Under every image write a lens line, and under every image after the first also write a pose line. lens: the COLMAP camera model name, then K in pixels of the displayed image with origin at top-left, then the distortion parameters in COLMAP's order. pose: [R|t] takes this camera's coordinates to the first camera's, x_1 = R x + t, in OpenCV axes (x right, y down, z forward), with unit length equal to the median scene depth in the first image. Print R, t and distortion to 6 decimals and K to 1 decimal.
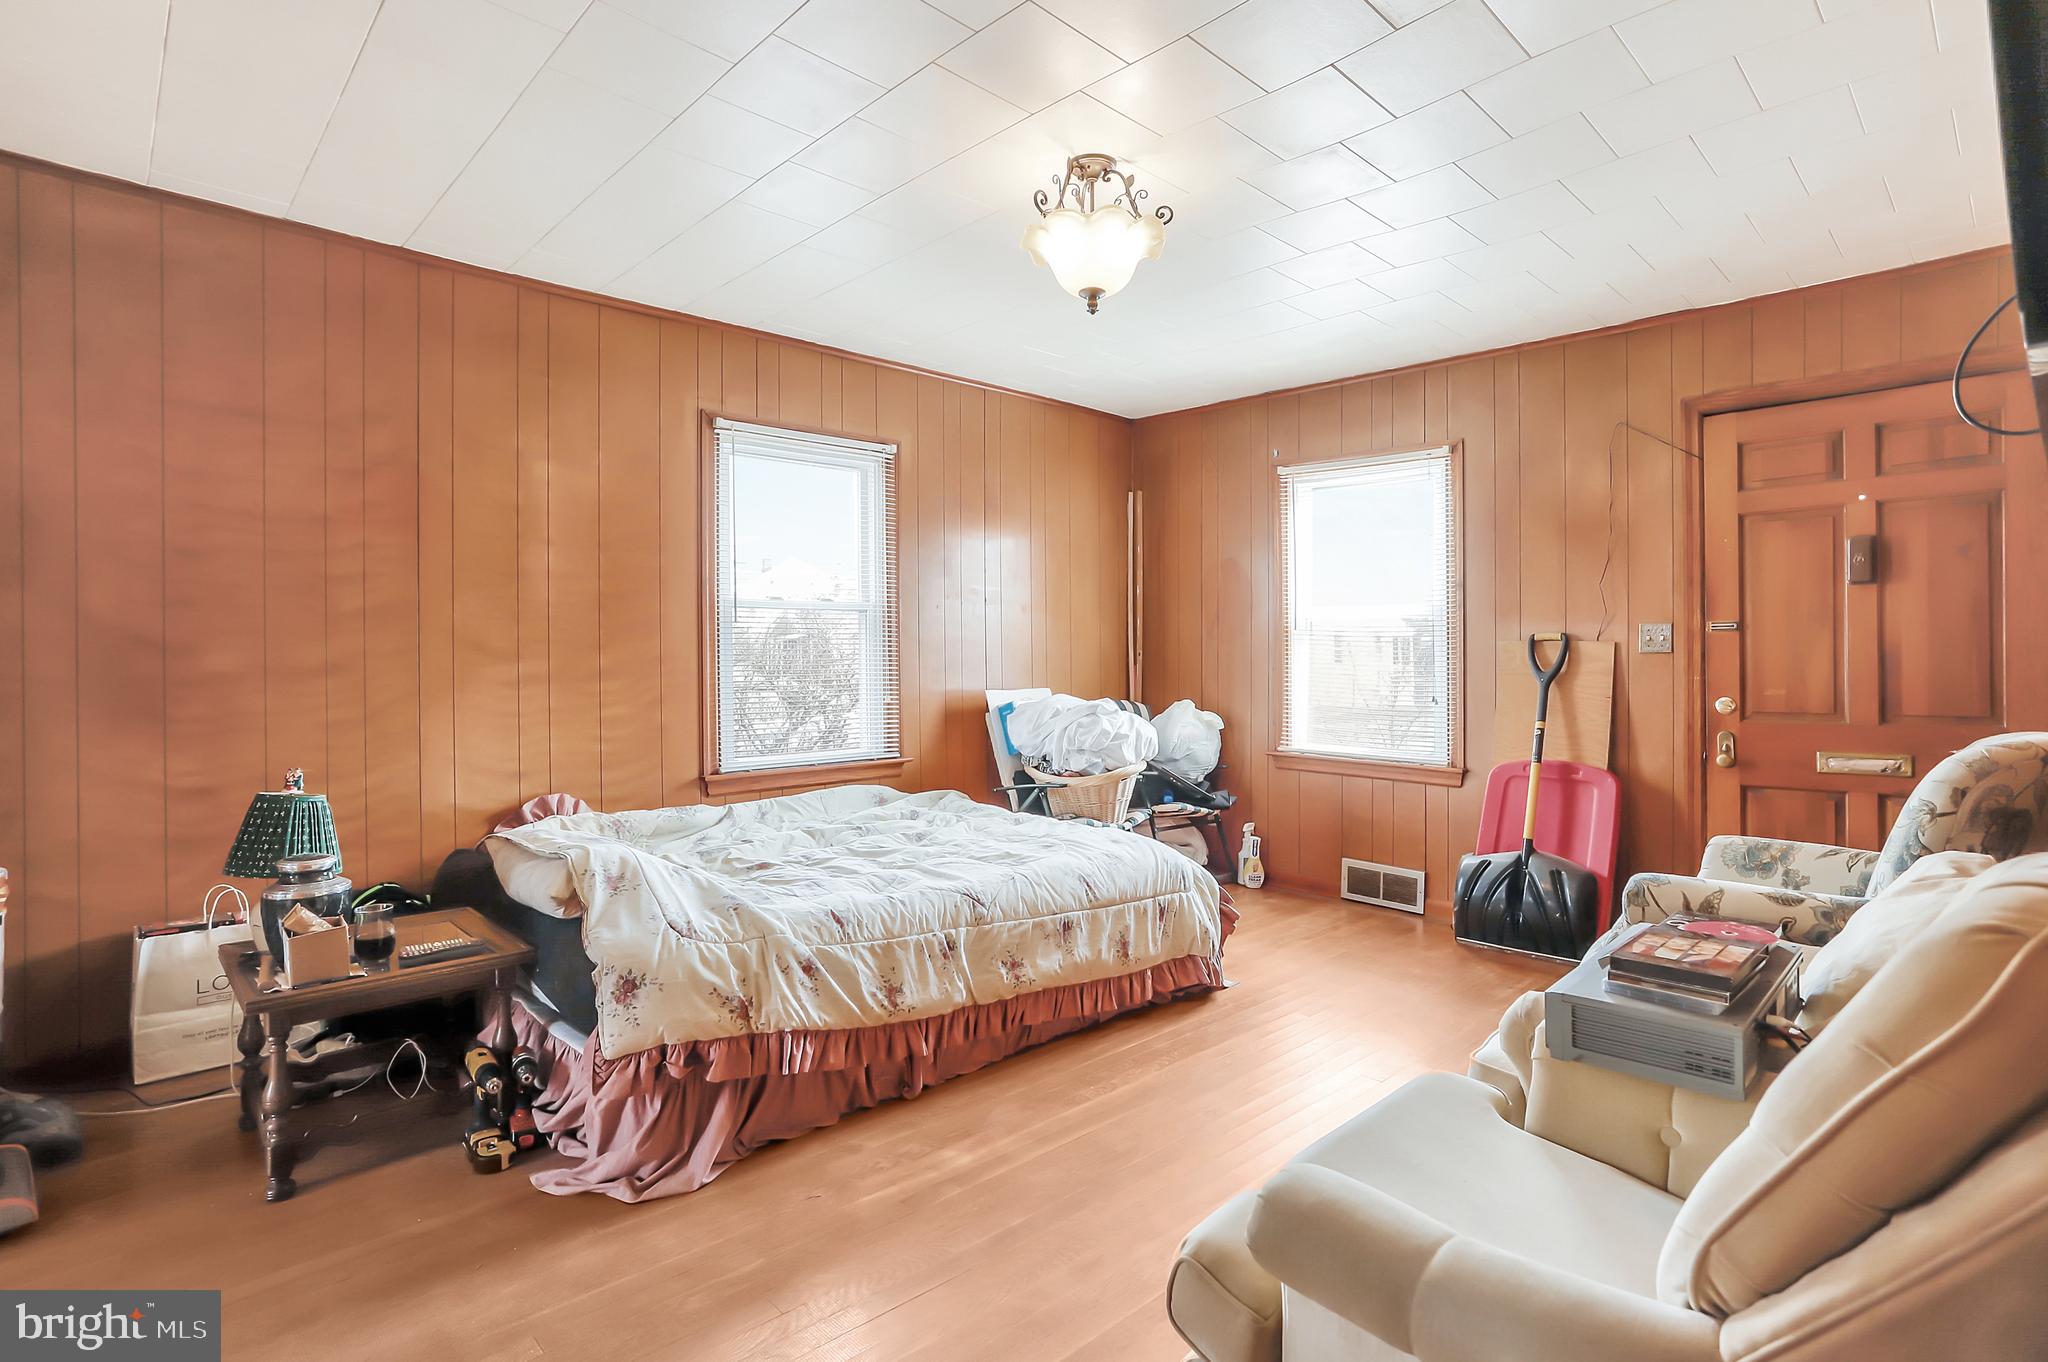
lens RADIAL K [[1007.0, 0, 1017.1], [0, 1007.0, 661.2], [0, 0, 1]] dist [-0.028707, 0.001321]
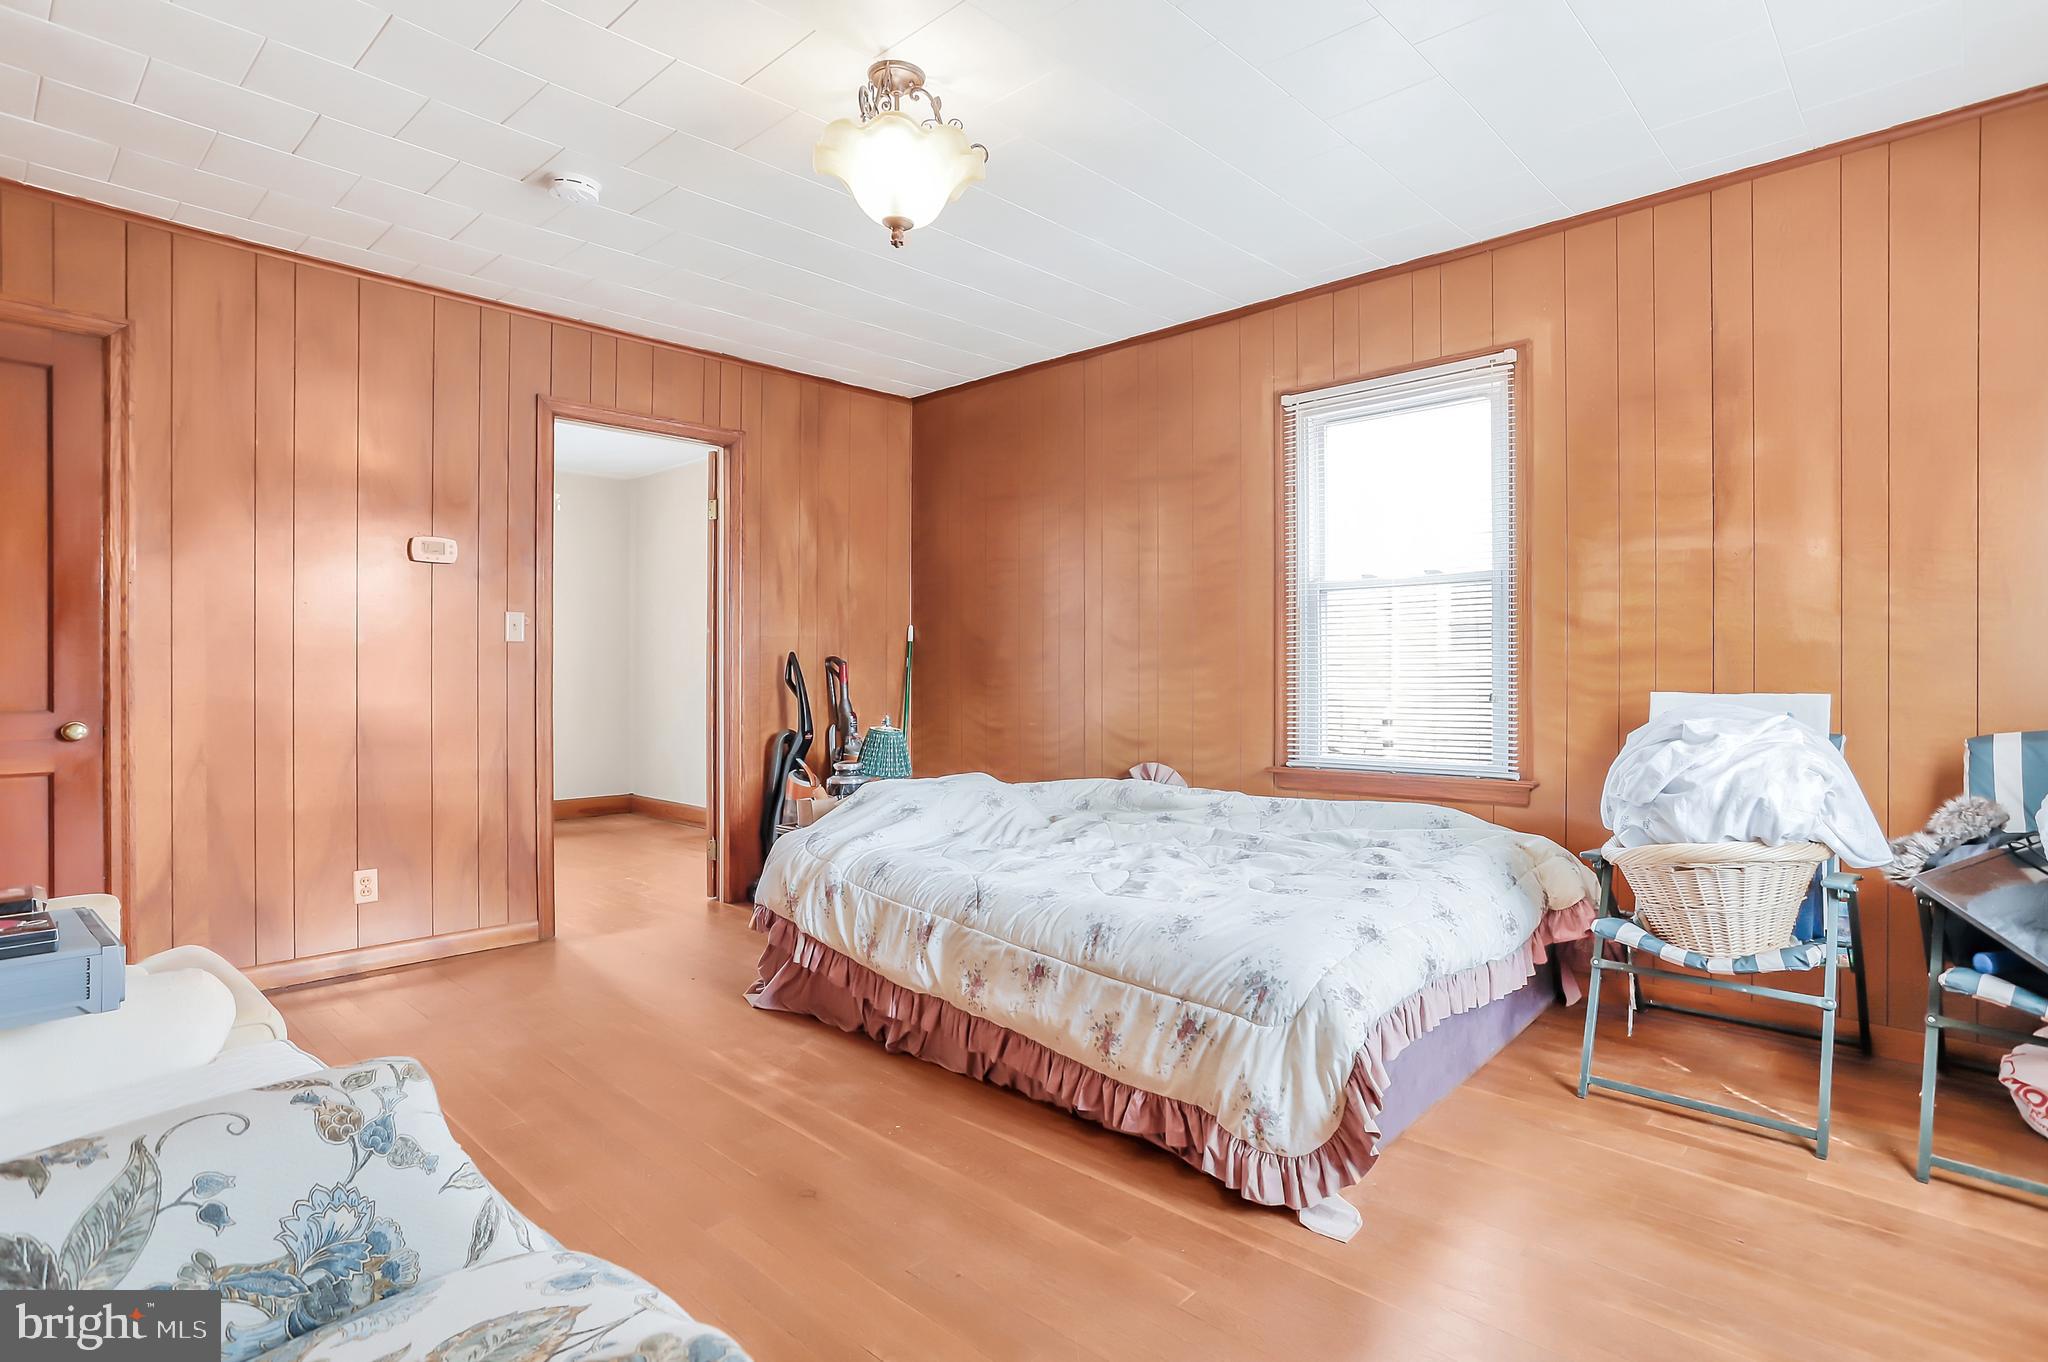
lens RADIAL K [[962.9, 0, 1022.4], [0, 962.9, 674.4], [0, 0, 1]] dist [-0.025440, 0.000776]
pose [[0.112526, 0.015488, -0.993528, 0.831892], [0.000525, 0.999877, 0.015647, 0.012167], [0.993649, -0.002282, 0.112504, 0.916291]]
